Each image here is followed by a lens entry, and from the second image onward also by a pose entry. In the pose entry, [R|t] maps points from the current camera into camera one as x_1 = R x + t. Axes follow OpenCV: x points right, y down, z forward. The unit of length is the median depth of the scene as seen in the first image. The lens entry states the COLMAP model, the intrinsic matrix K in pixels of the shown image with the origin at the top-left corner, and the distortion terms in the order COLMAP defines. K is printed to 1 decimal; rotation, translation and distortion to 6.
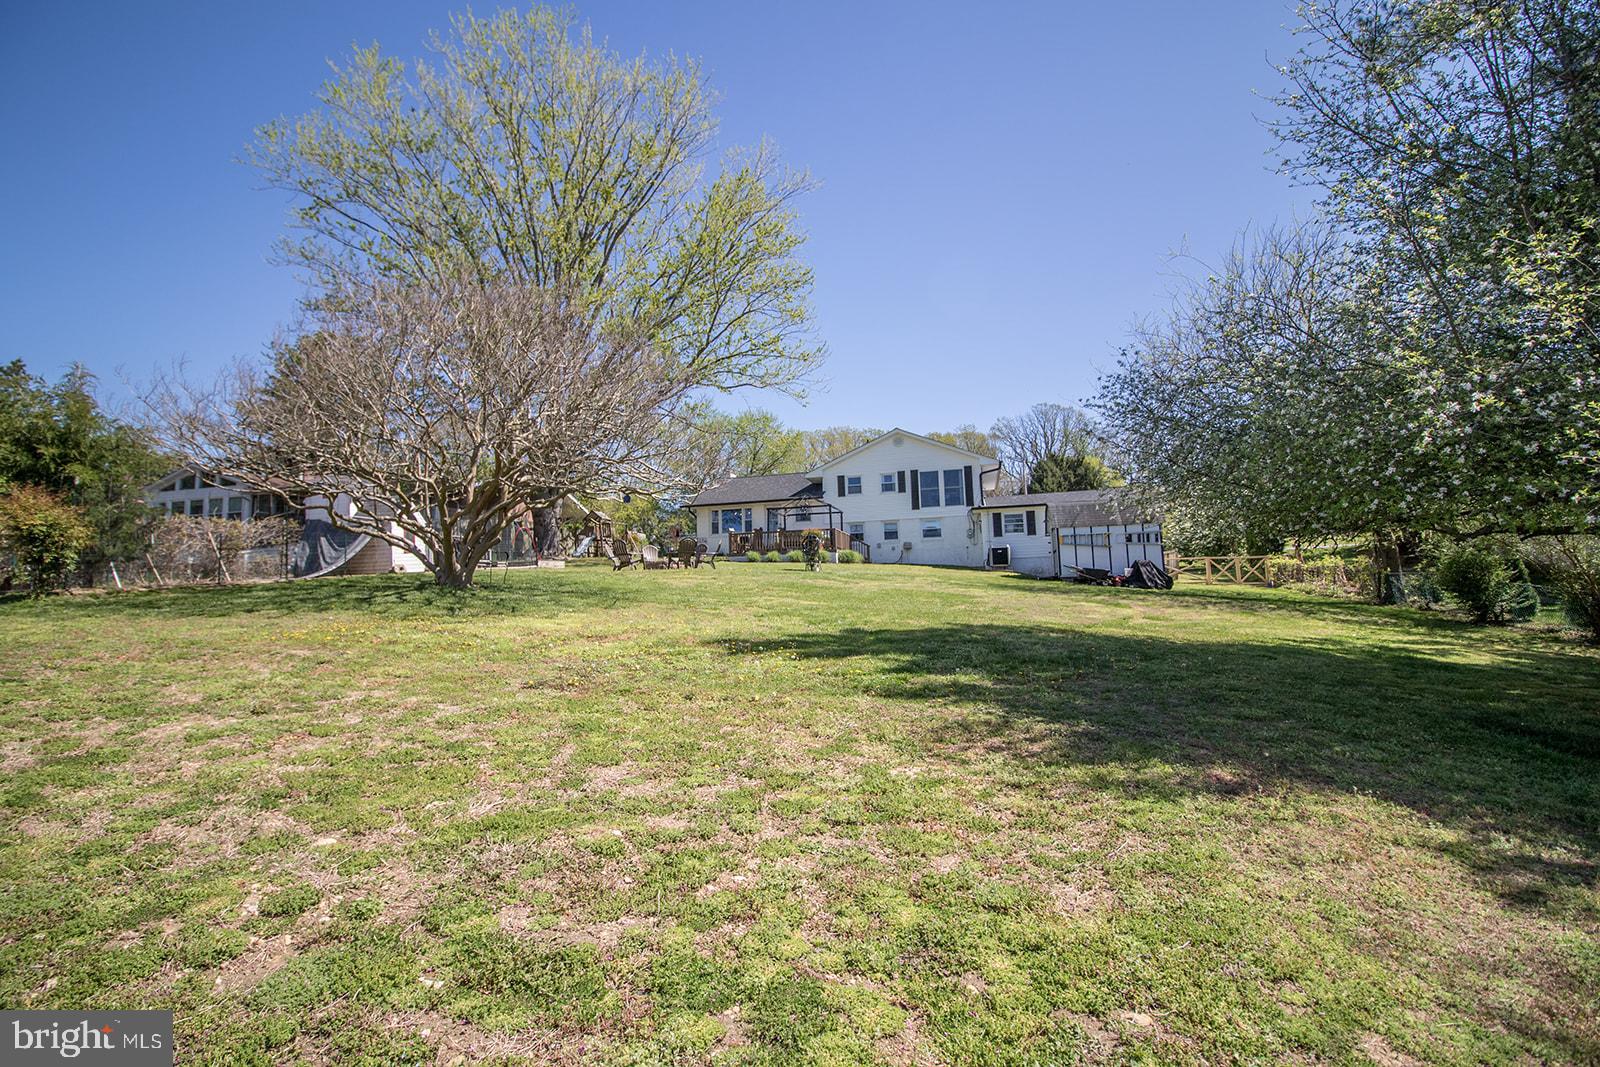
lens RADIAL K [[735.2, 0, 792.0], [0, 735.2, 528.1], [0, 0, 1]] dist [-0.000319, -0.012172]
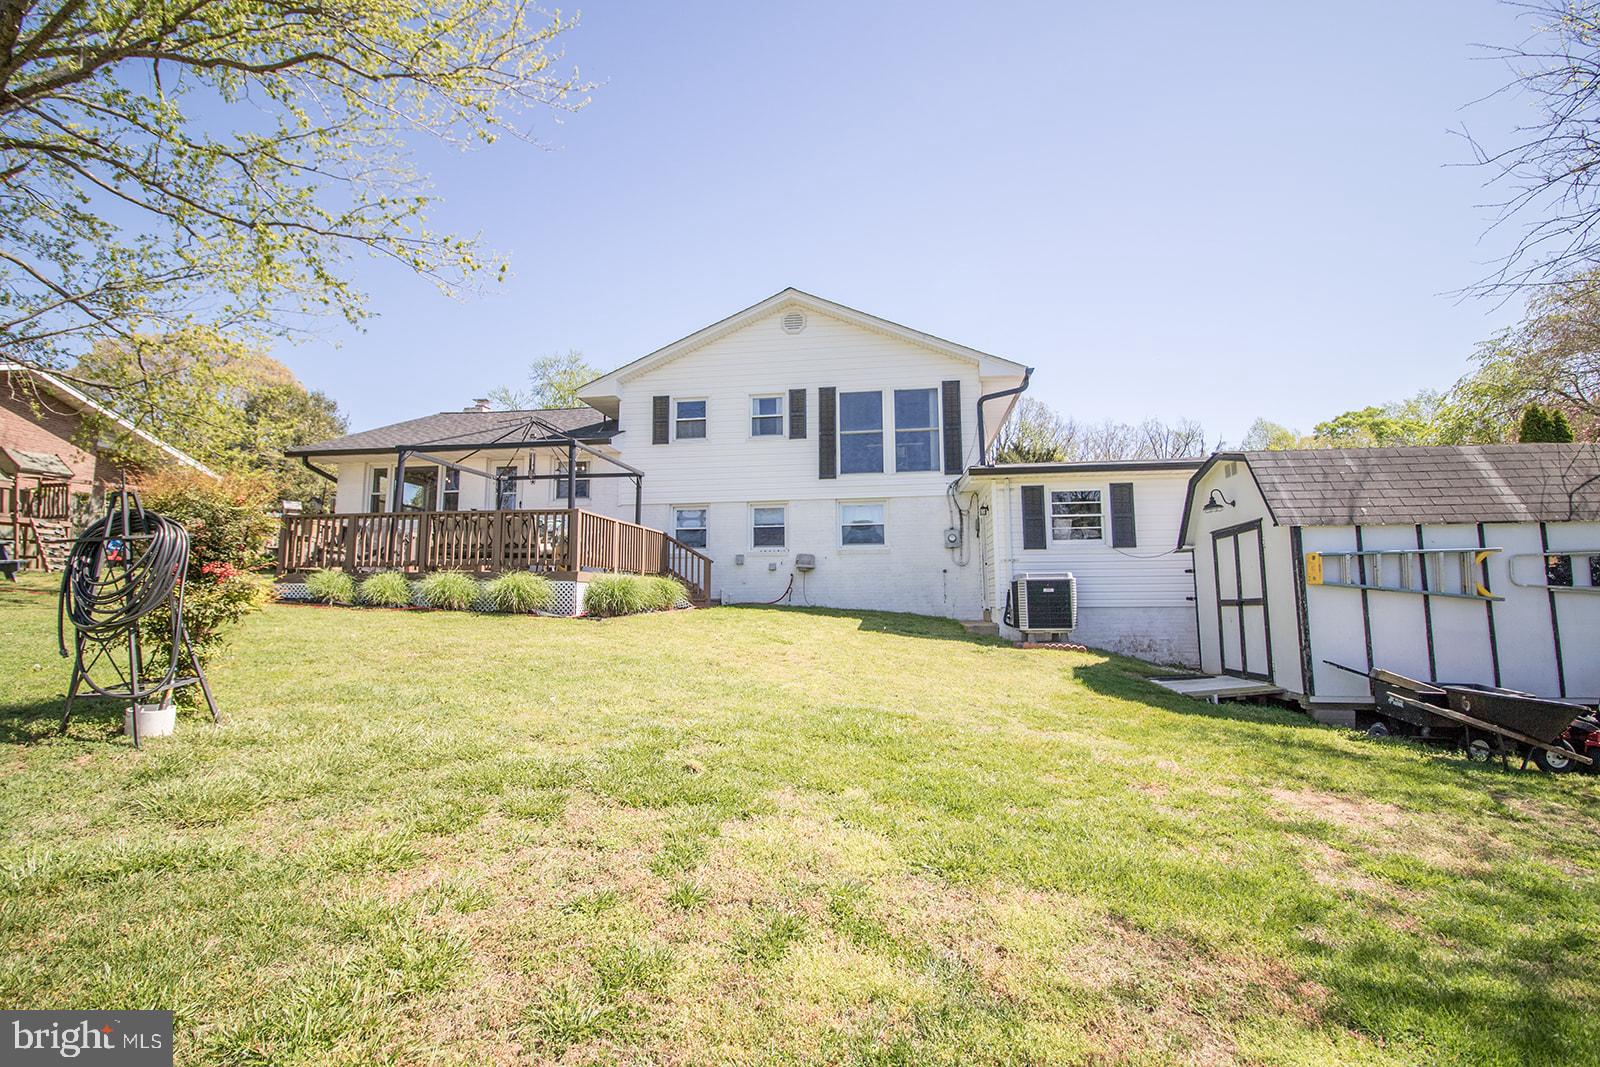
lens RADIAL K [[735.2, 0, 805.6], [0, 735.2, 525.5], [0, 0, 1]] dist [-0.000319, -0.012172]
pose [[0.993655, 0.034062, 0.107191, 0.114356], [-0.033188, 0.999400, -0.009934, 0.006824], [-0.107465, 0.006314, 0.994189, 0.595292]]
